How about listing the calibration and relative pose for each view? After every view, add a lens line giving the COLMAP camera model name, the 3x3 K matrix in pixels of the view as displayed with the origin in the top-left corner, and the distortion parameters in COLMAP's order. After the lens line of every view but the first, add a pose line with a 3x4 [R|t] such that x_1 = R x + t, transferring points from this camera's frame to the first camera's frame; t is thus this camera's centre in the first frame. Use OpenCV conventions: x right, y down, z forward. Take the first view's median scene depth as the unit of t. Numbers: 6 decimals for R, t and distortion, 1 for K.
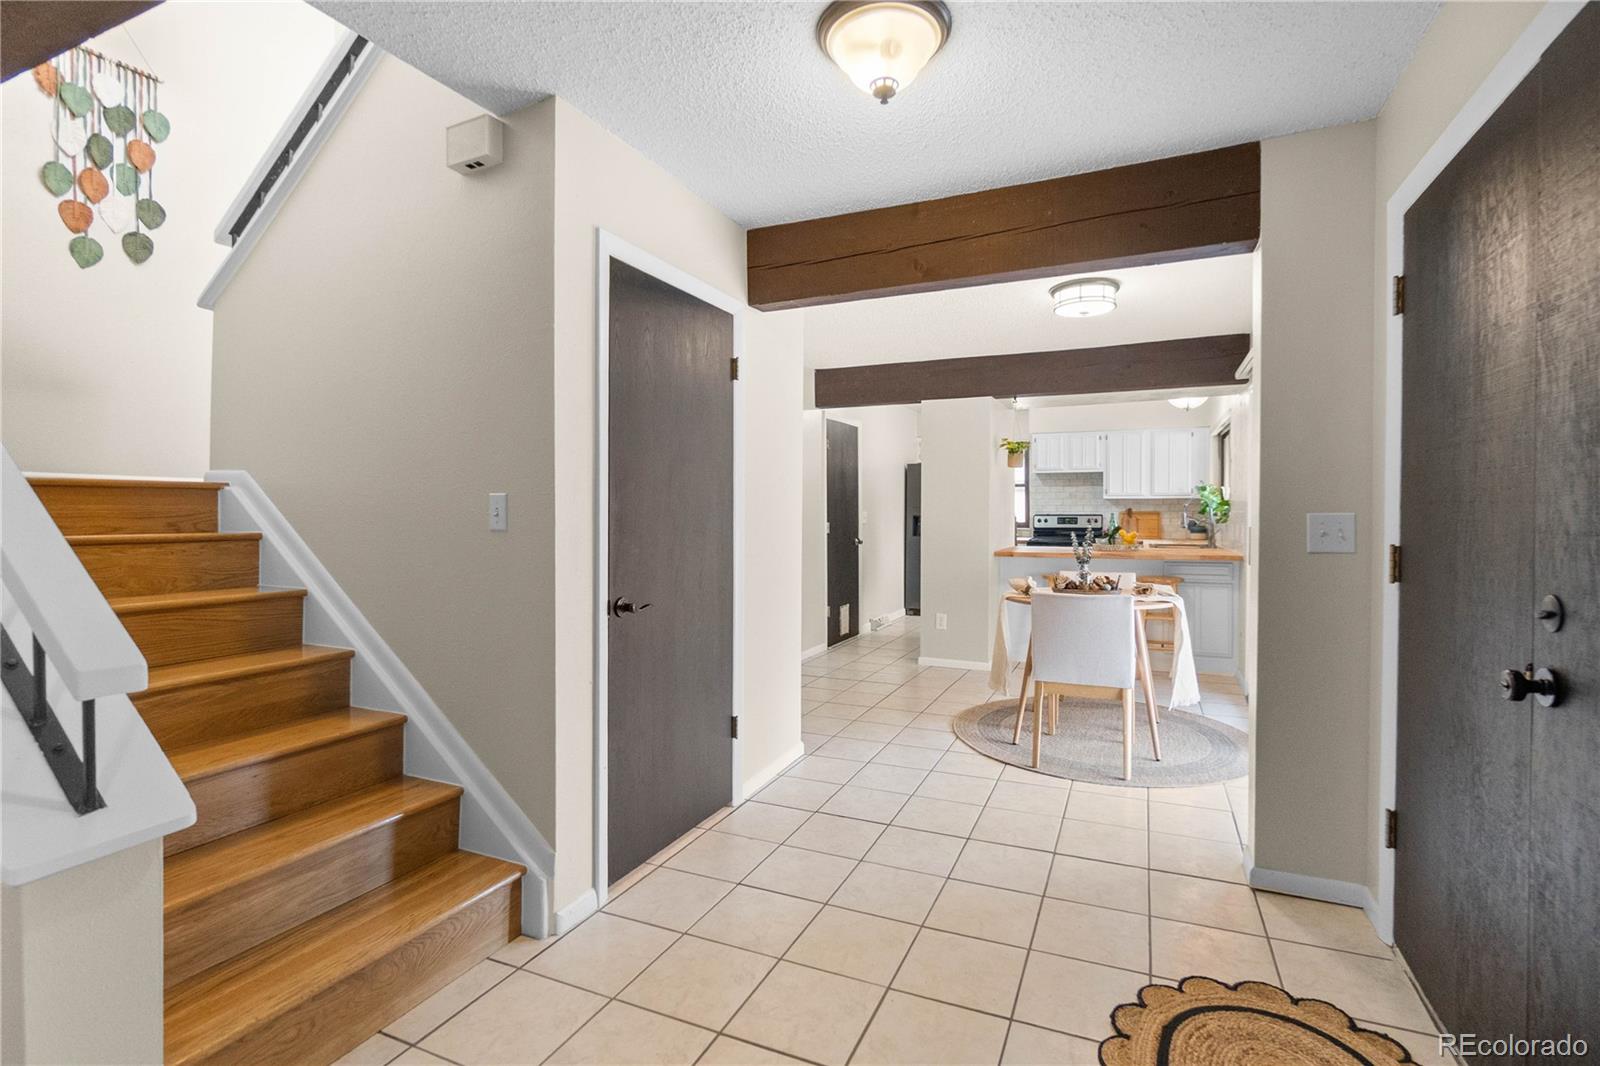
lens RADIAL K [[706.9, 0, 809.3], [0, 706.9, 510.3], [0, 0, 1]] dist [-0.006385, 0.002349]
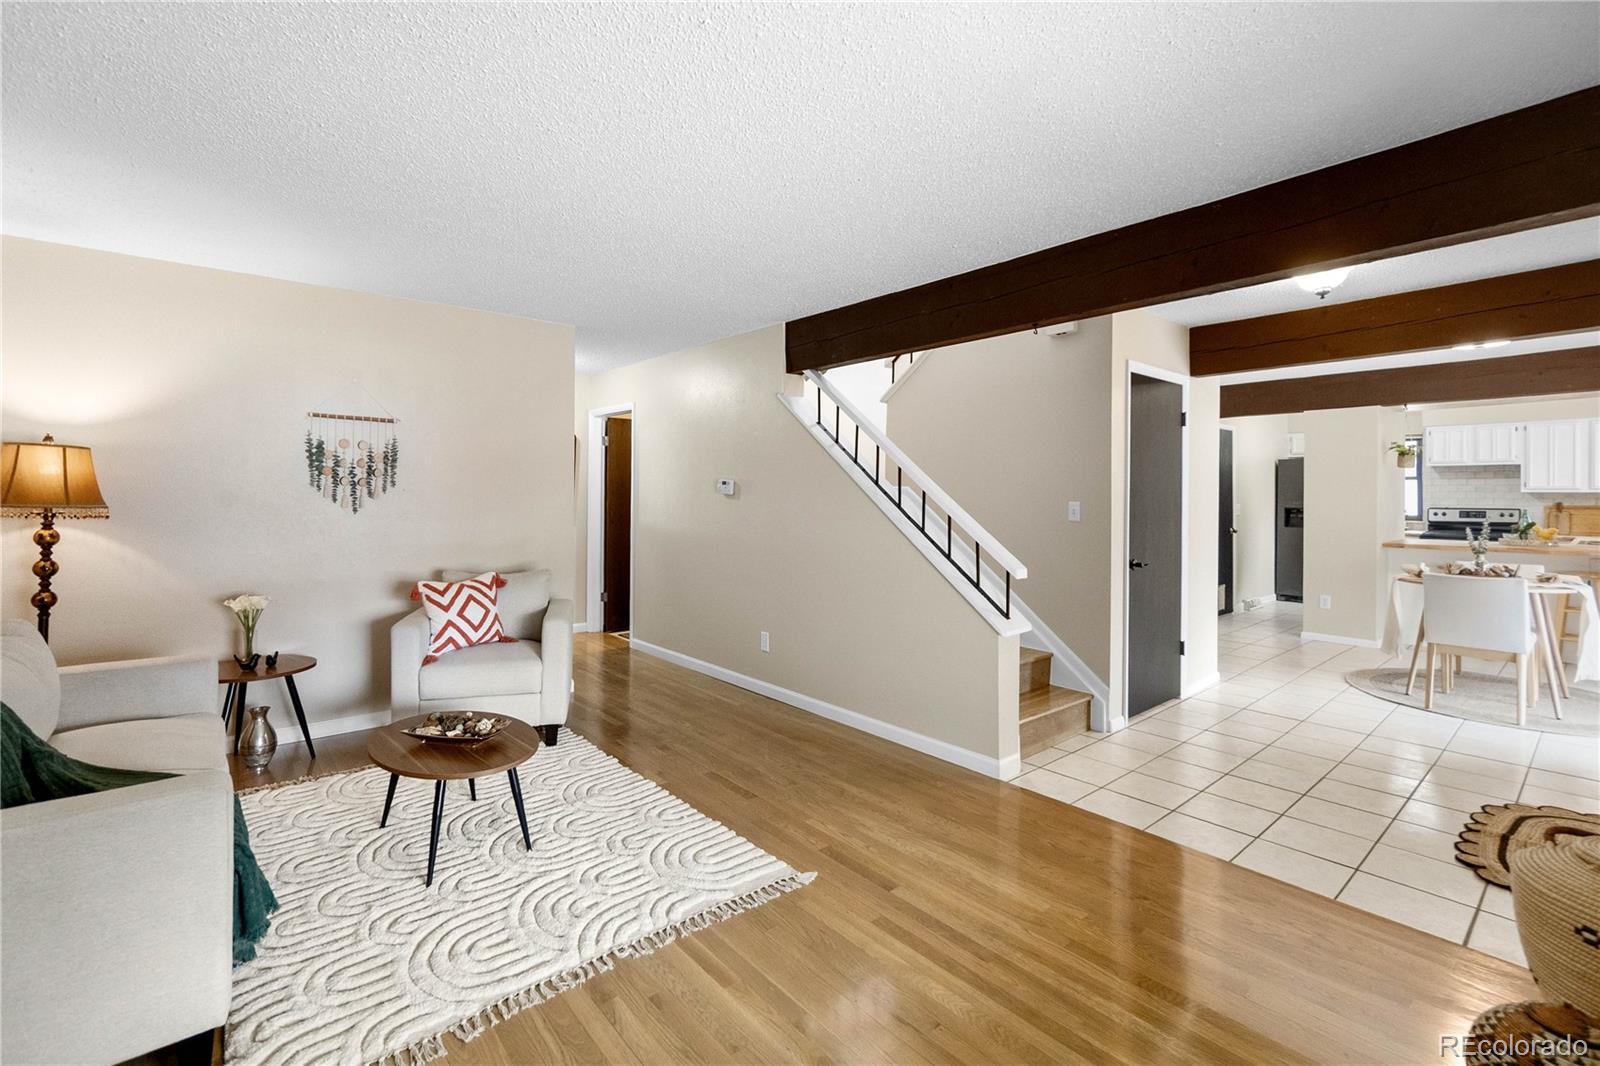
lens RADIAL K [[706.9, 0, 799.1], [0, 706.9, 489.3], [0, 0, 1]] dist [-0.006385, 0.002349]
pose [[0.911614, 0.000702, -0.411047, -0.106862], [-0.003364, 0.999978, -0.005753, -0.014875], [0.411033, 0.006627, 0.911596, -0.348436]]
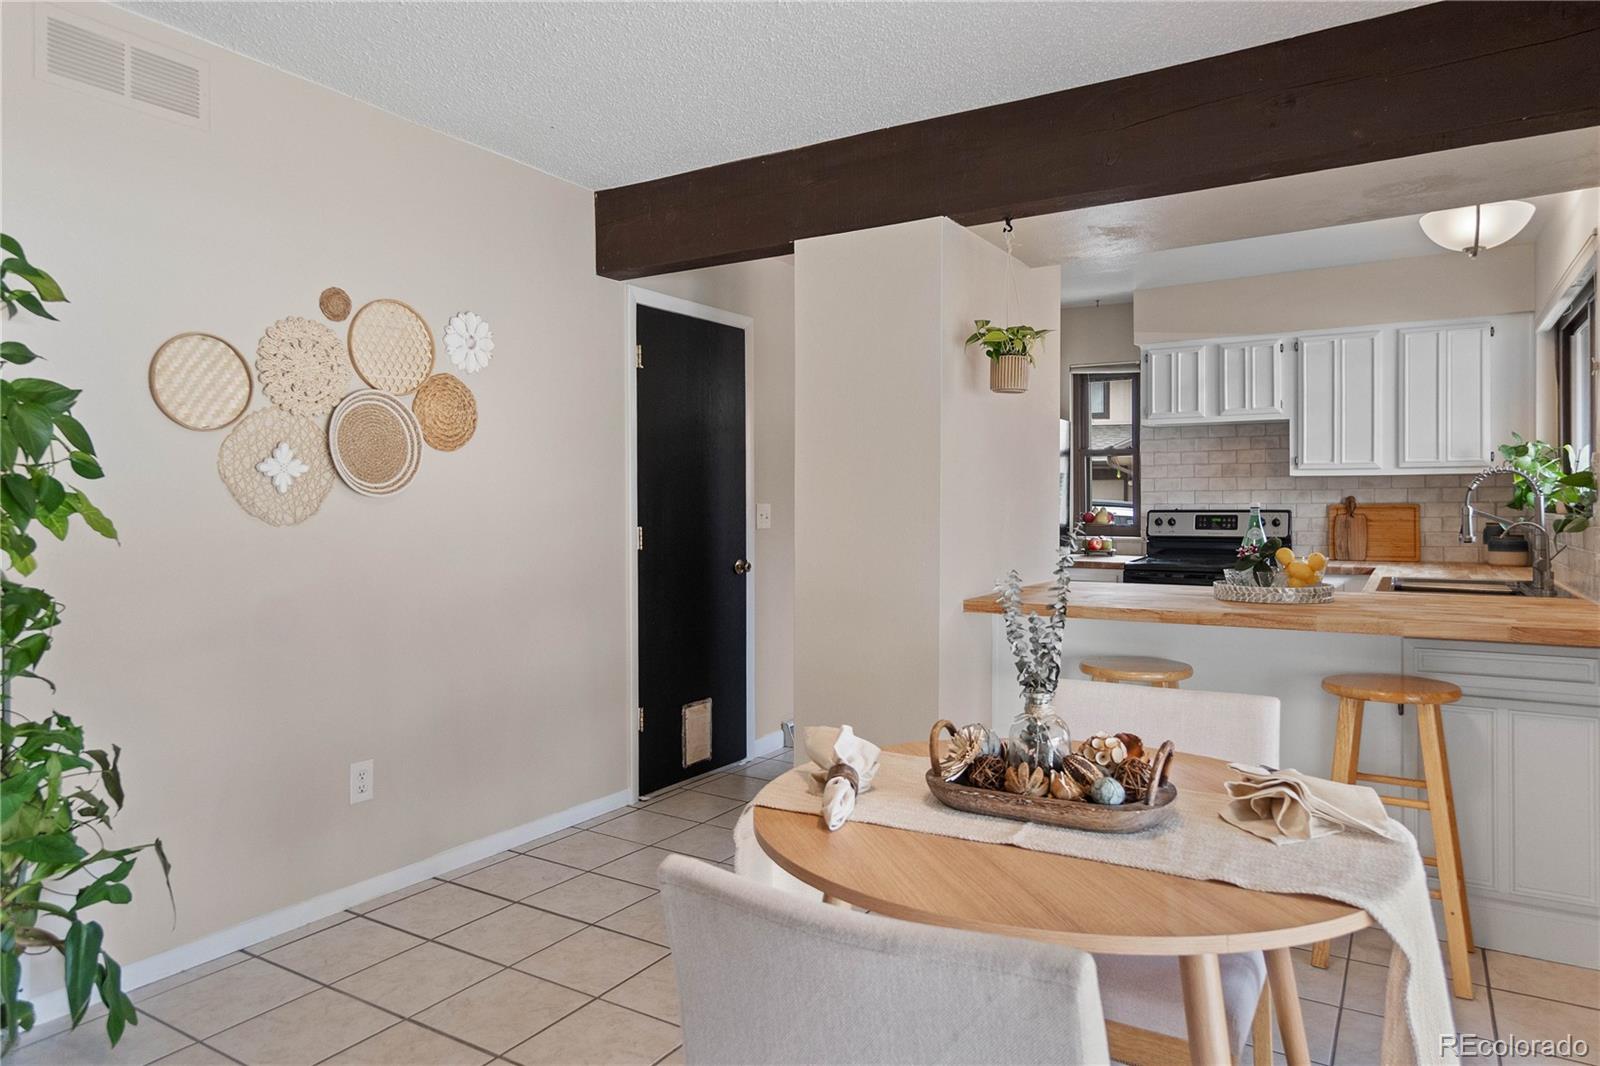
lens RADIAL K [[993.2, 0, 791.2], [0, 993.2, 500.0], [0, 0, 1]] dist [-0.000847, 0.008319]
pose [[0.992472, -0.001625, -0.122463, 0.211127], [0.001065, 0.999989, -0.004636, 0.002910], [0.122469, 0.004471, 0.992462, 0.377262]]
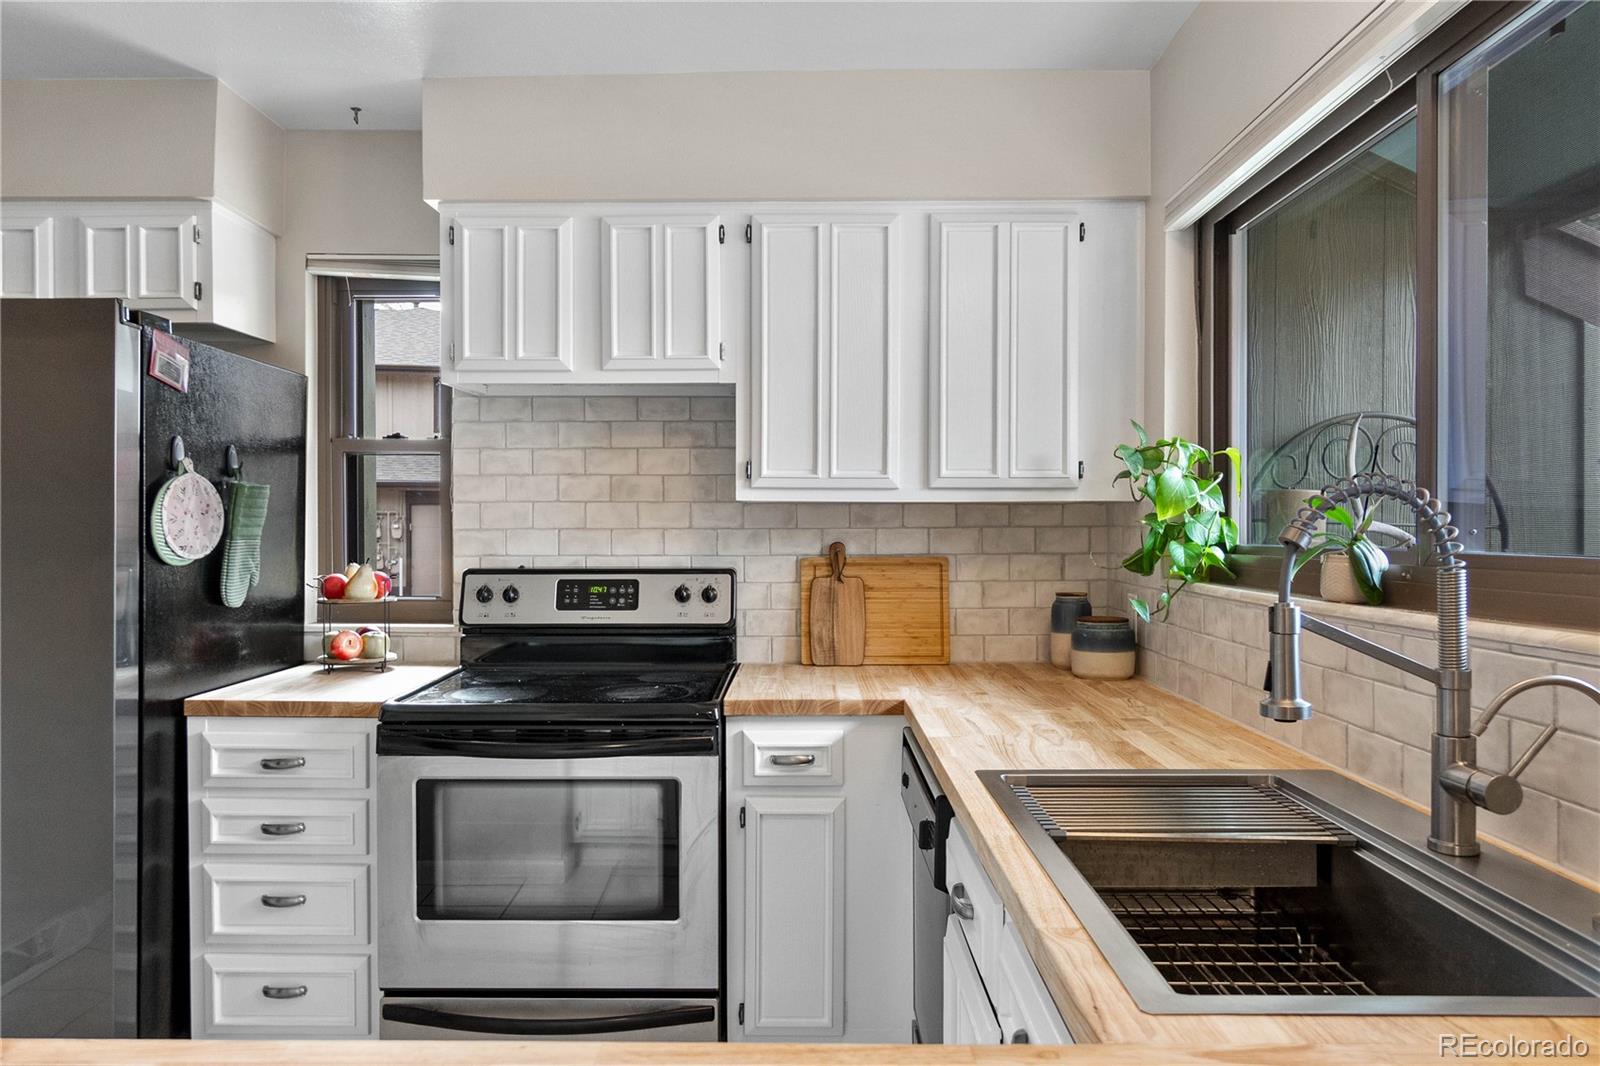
lens RADIAL K [[1047.4, 0, 803.7], [0, 1047.4, 540.2], [0, 0, 1]] dist [-0.005999, 0.005668]
pose [[0.907119, -0.001980, 0.420869, 0.374310], [-0.001034, 0.999975, 0.006934, -0.007975], [-0.420872, -0.006725, 0.907095, 0.870529]]
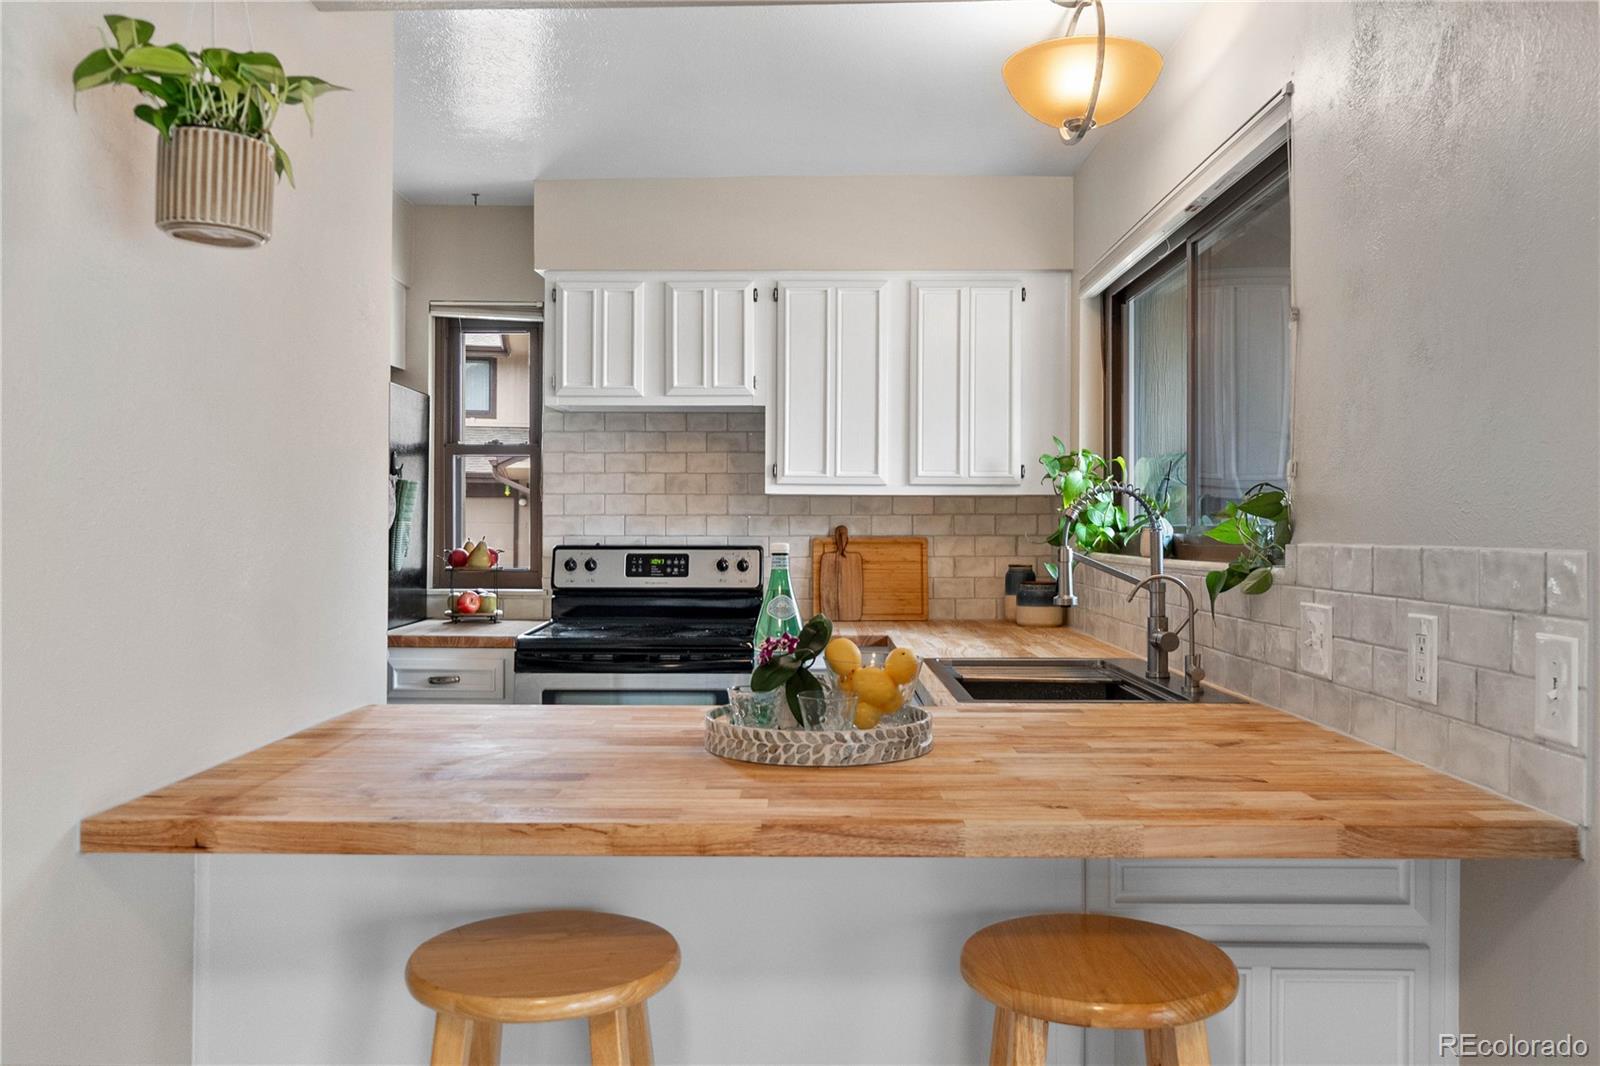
lens RADIAL K [[1241.4, 0, 787.1], [0, 1241.4, 526.0], [0, 0, 1]] dist [-0.001350, 0.003564]
pose [[0.914080, 0.004725, 0.405507, 0.263352], [-0.003986, 0.999989, -0.002666, -0.001594], [-0.405515, 0.000821, 0.914088, 0.641587]]
